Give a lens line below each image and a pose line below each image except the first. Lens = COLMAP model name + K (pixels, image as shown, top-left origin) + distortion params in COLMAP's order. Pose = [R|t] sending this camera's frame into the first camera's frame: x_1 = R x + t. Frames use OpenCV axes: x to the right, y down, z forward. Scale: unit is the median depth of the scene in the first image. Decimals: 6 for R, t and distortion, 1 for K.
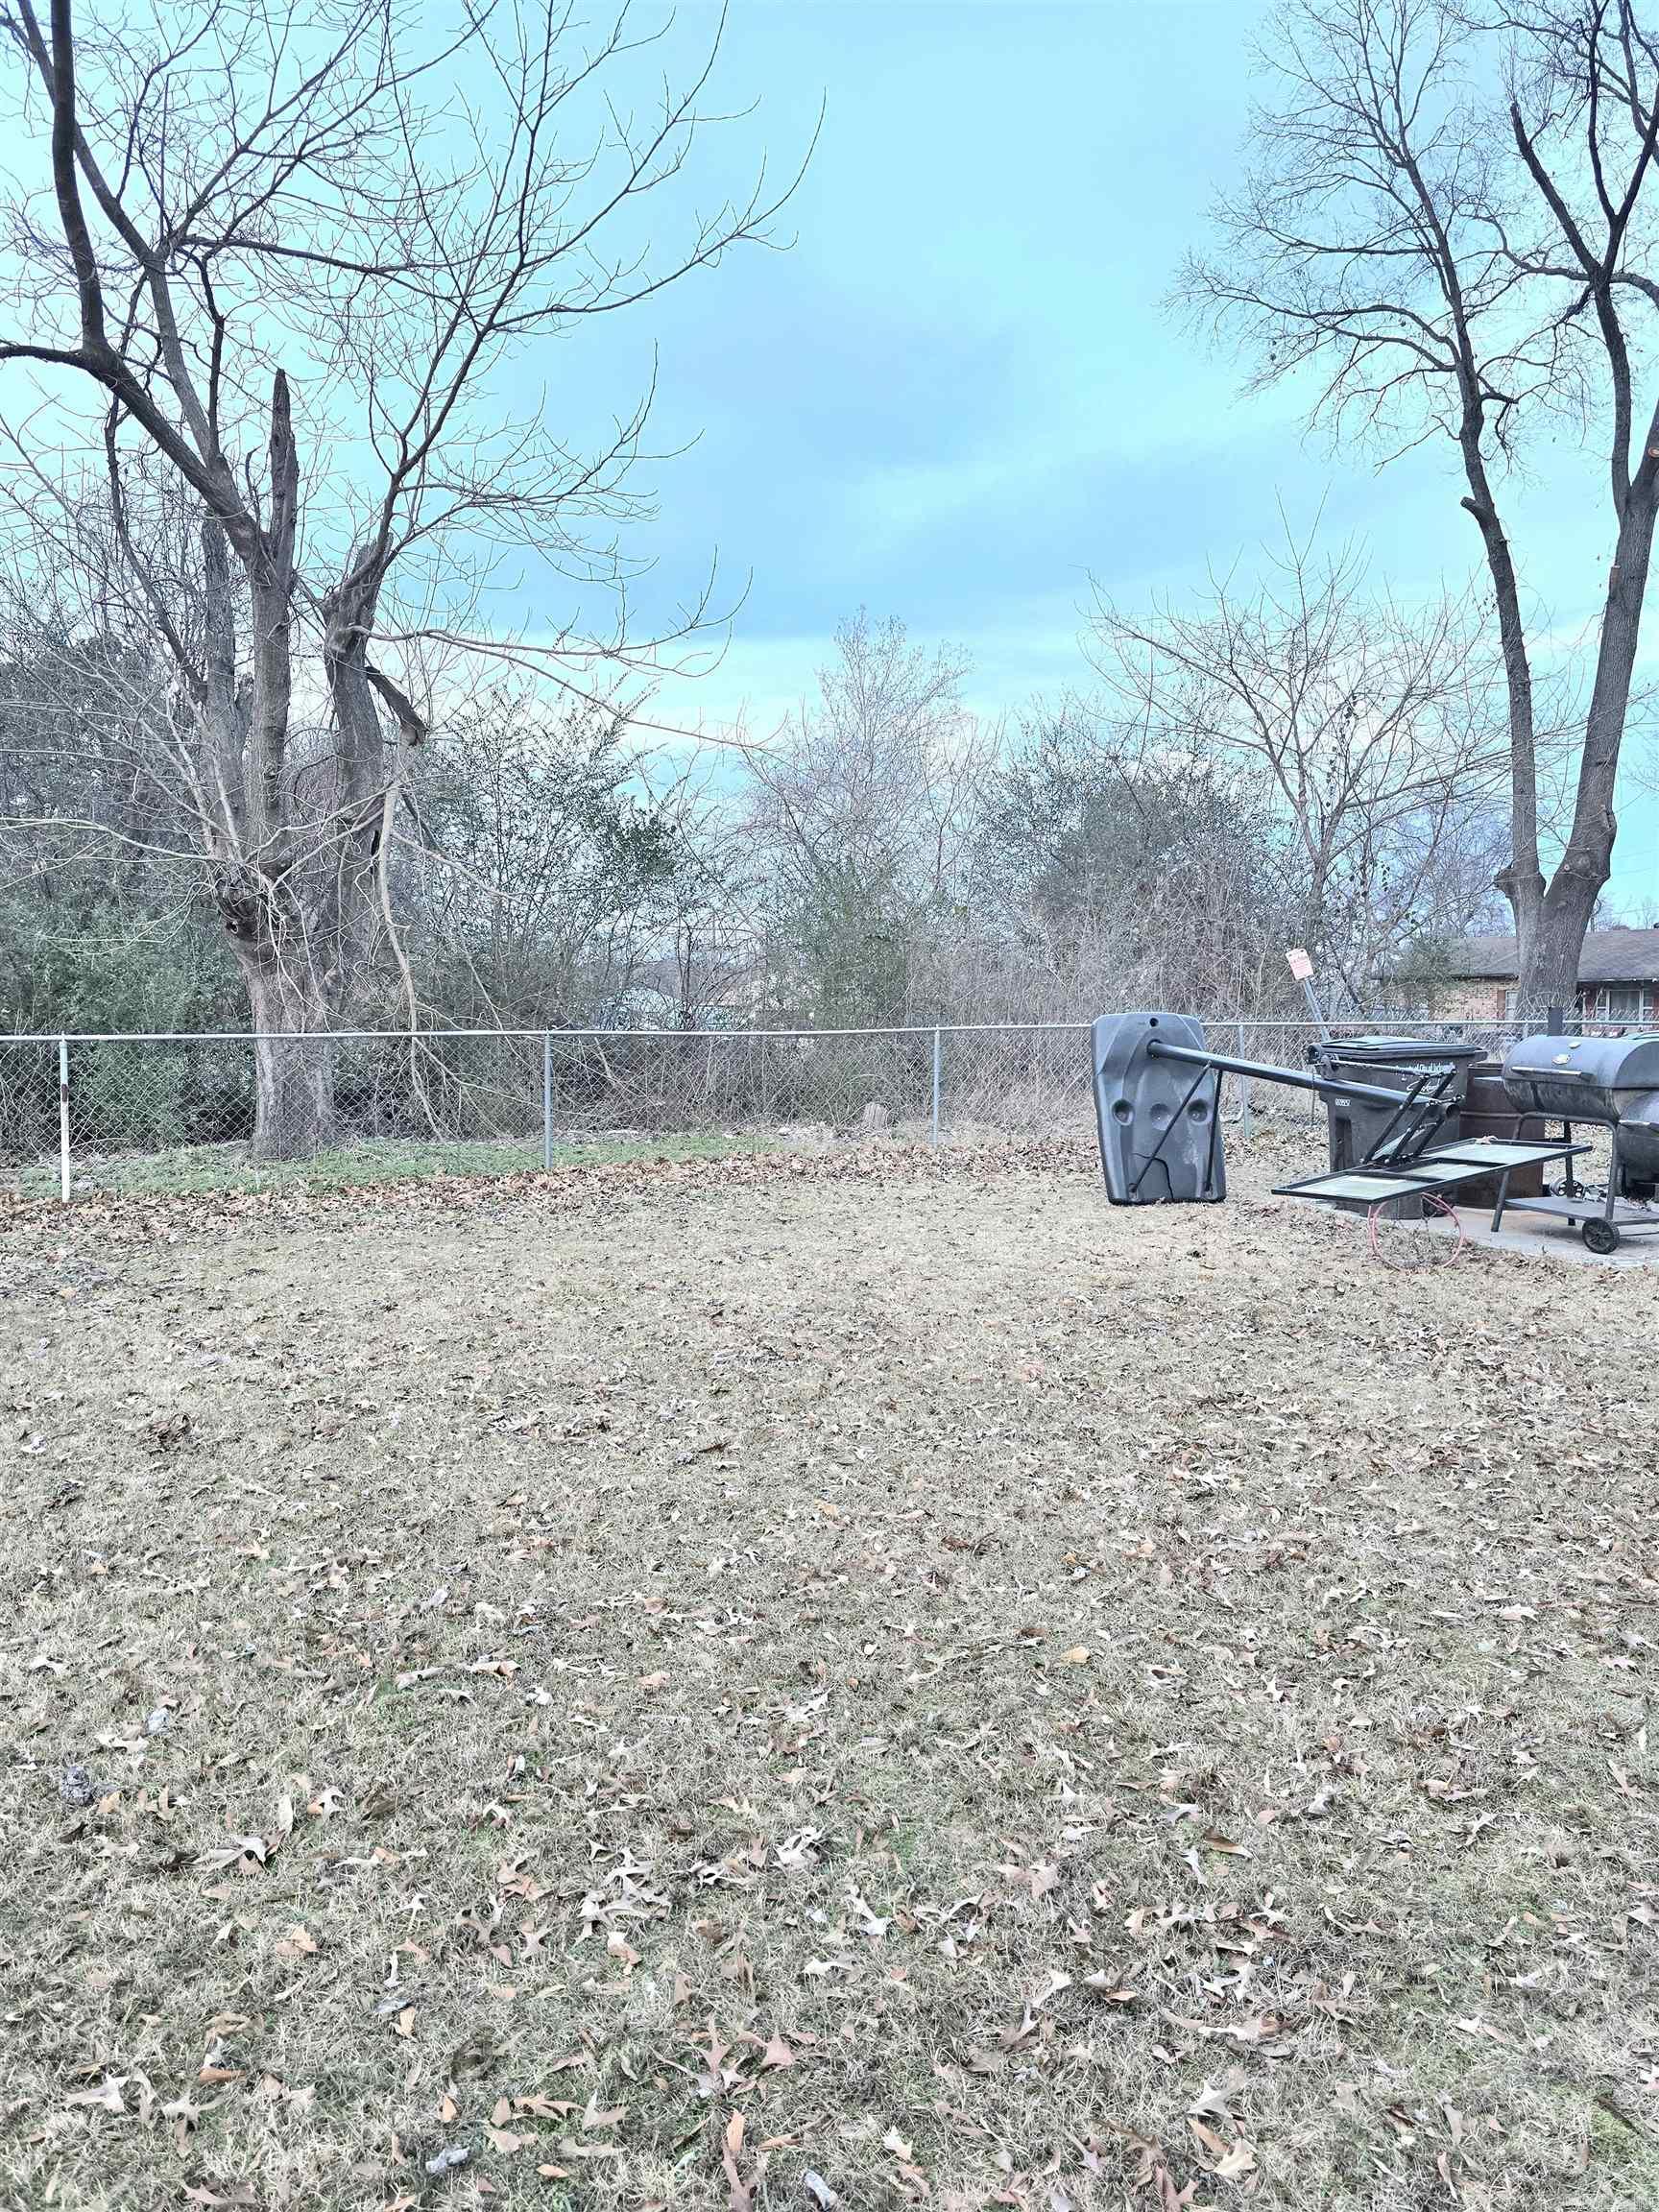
lens RADIAL K [[1487.4, 0, 829.5], [0, 1487.4, 1110.0], [0, 0, 1]] dist [0.050555, -0.052073]
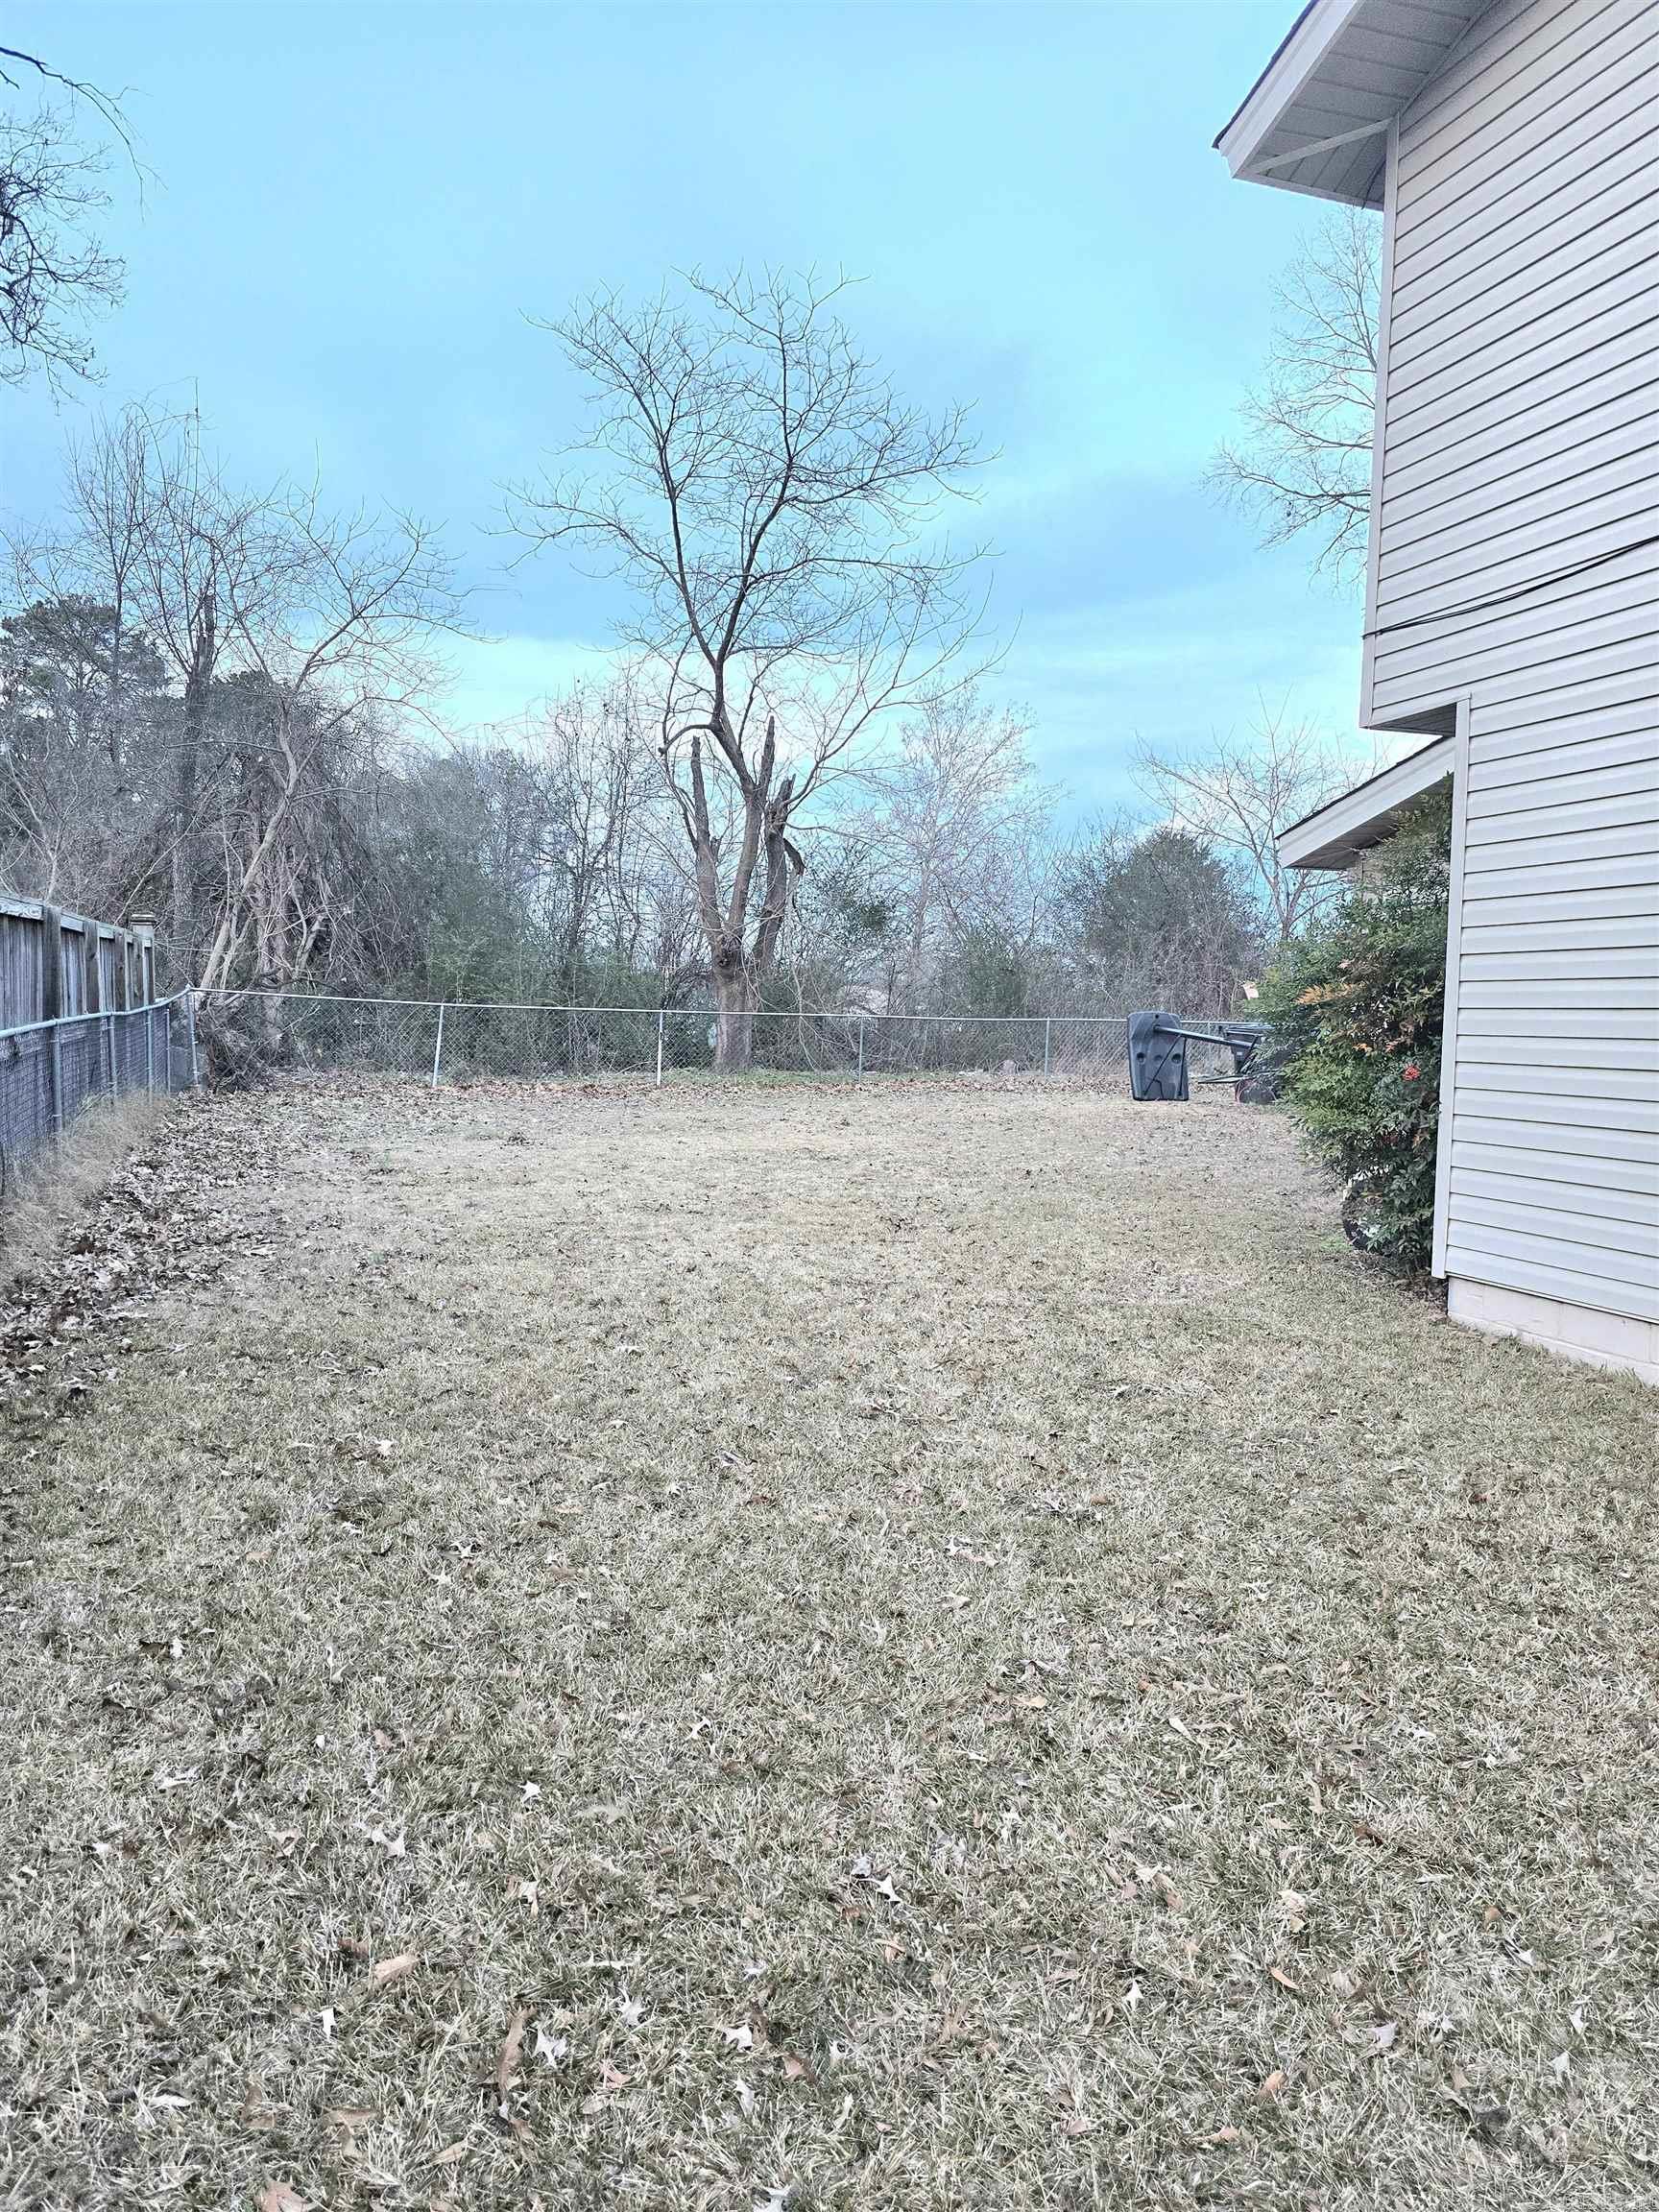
lens RADIAL K [[1487.4, 0, 838.2], [0, 1487.4, 1111.3], [0, 0, 1]] dist [0.050555, -0.052073]
pose [[0.999406, 0.027275, -0.021056, -0.142529], [-0.027464, 0.999585, -0.008748, 0.081006], [0.020808, 0.009321, 0.999740, -0.858251]]
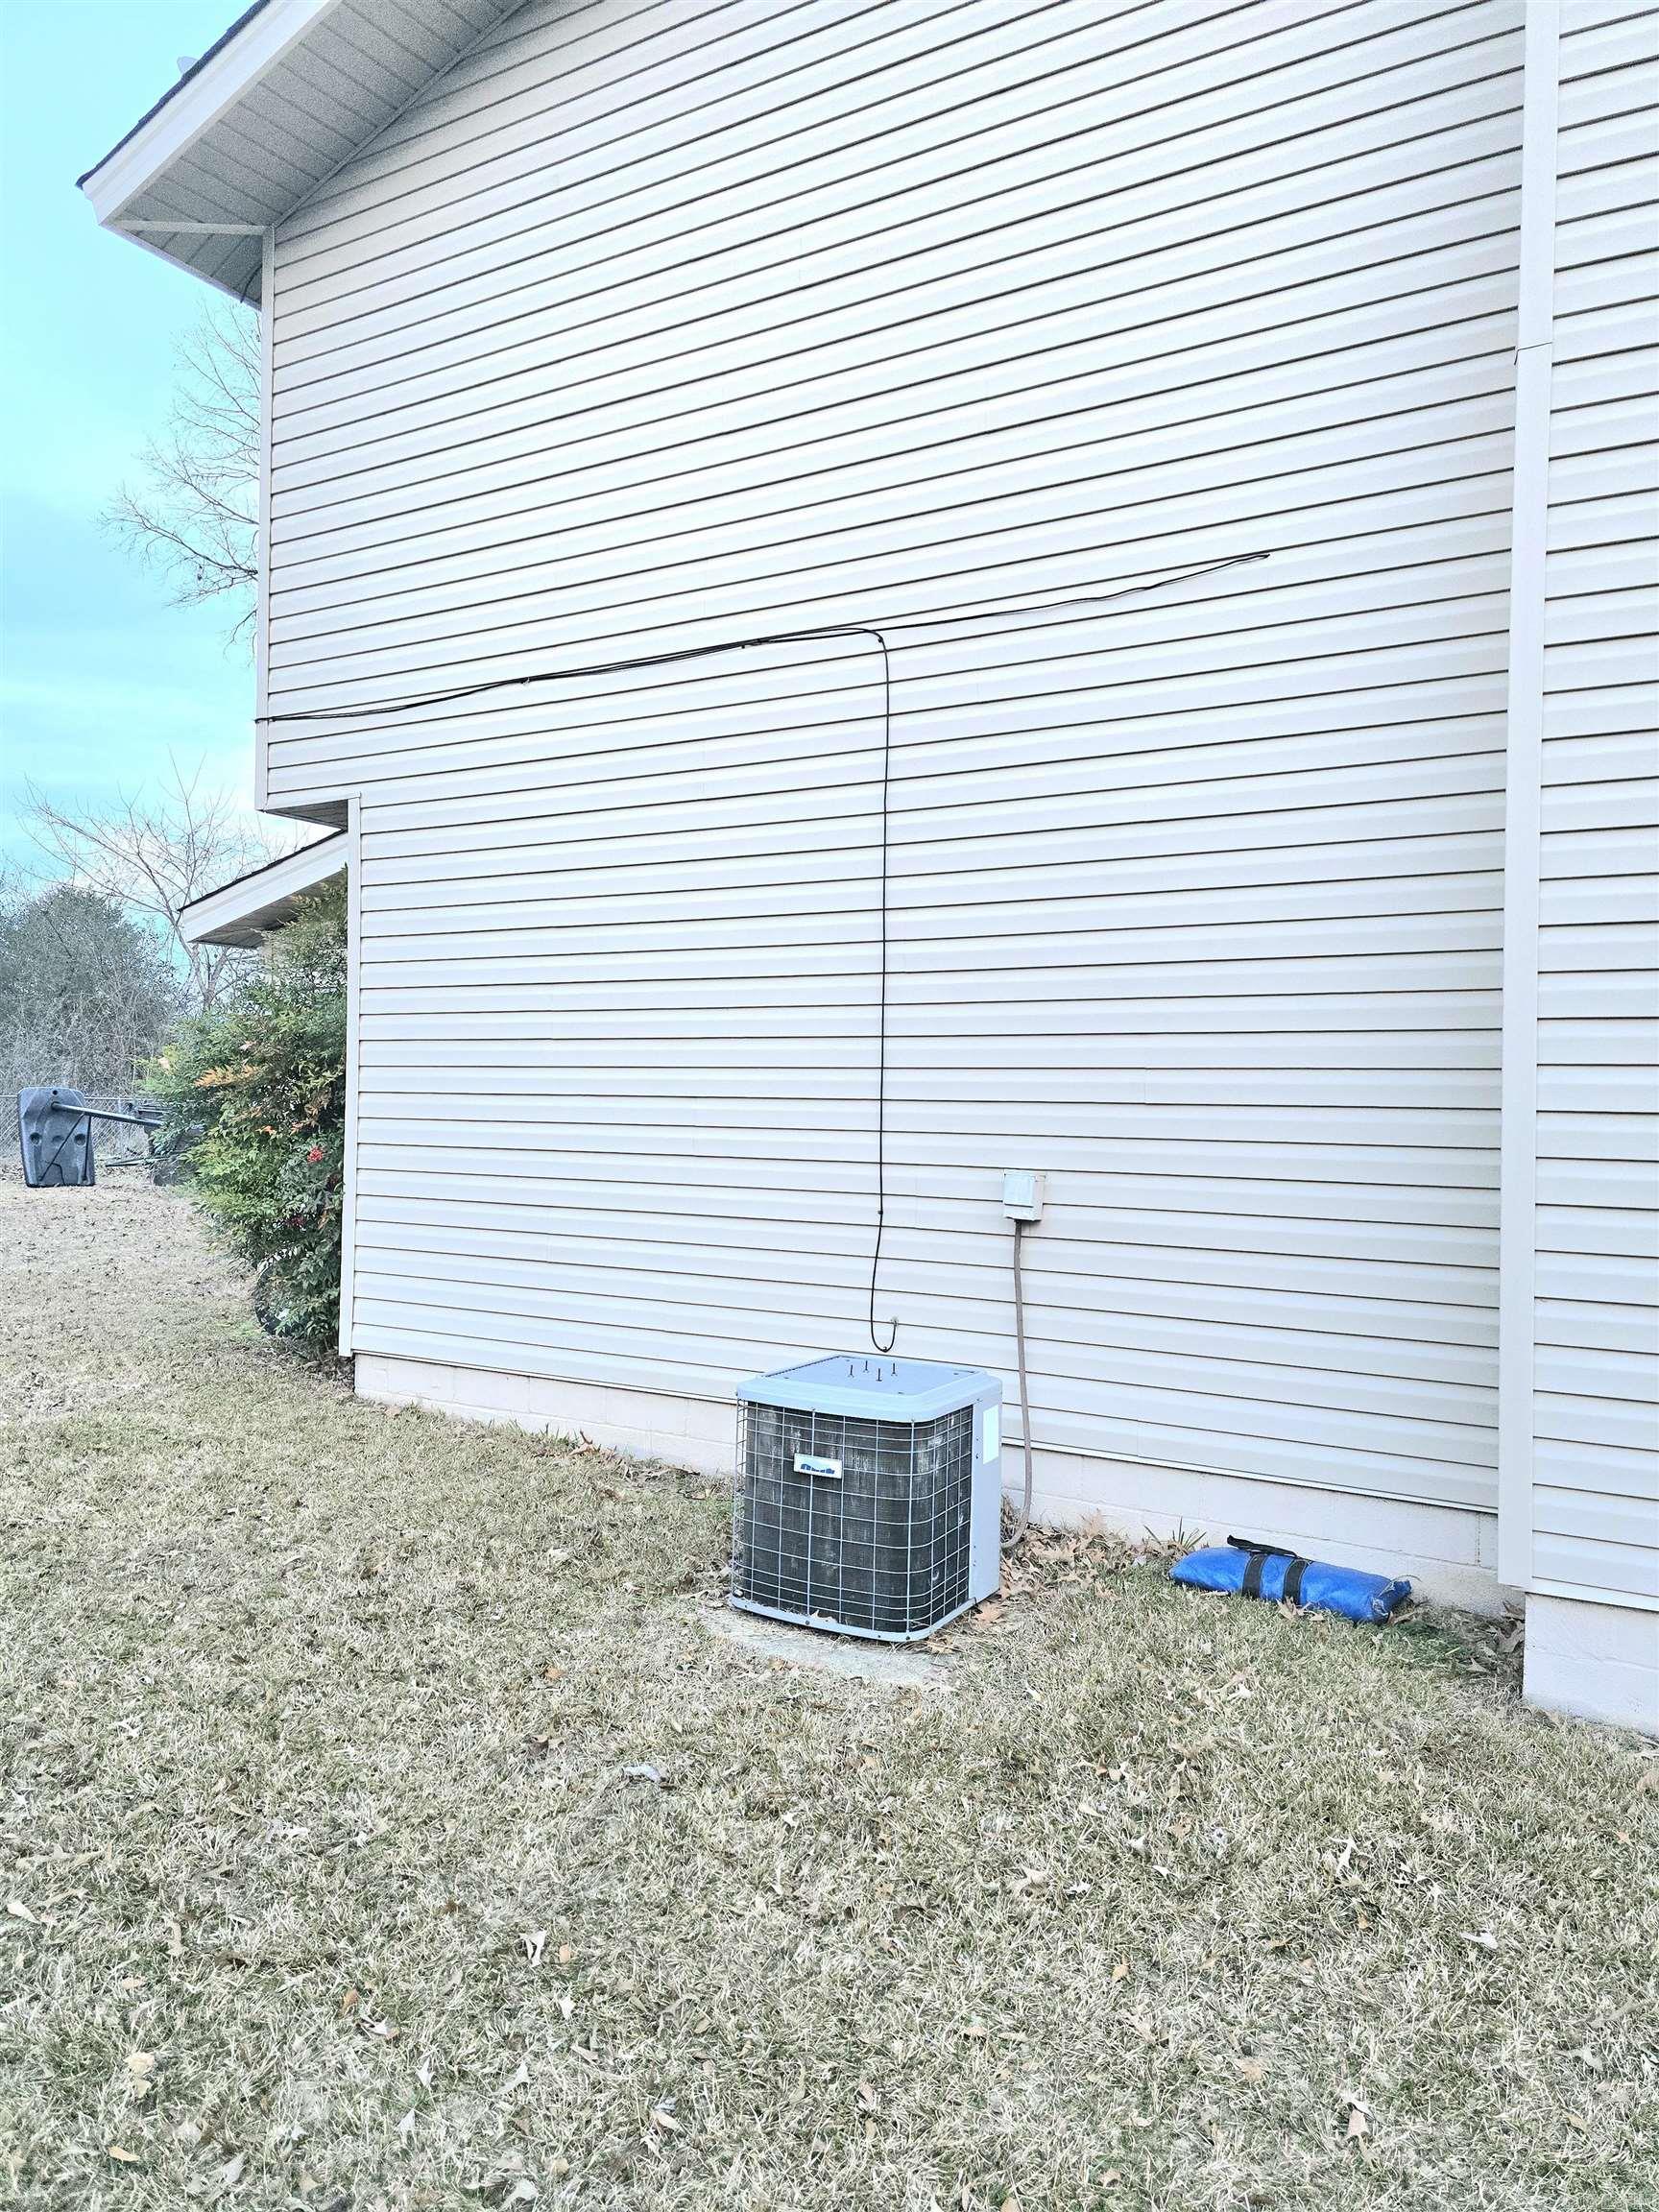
lens RADIAL K [[1487.4, 0, 853.5], [0, 1487.4, 1108.8], [0, 0, 1]] dist [0.050555, -0.052073]
pose [[0.783185, 0.022398, 0.621385, -0.134193], [0.021221, 0.997806, -0.062713, 0.078429], [-0.621426, 0.062302, 0.780992, -0.863115]]
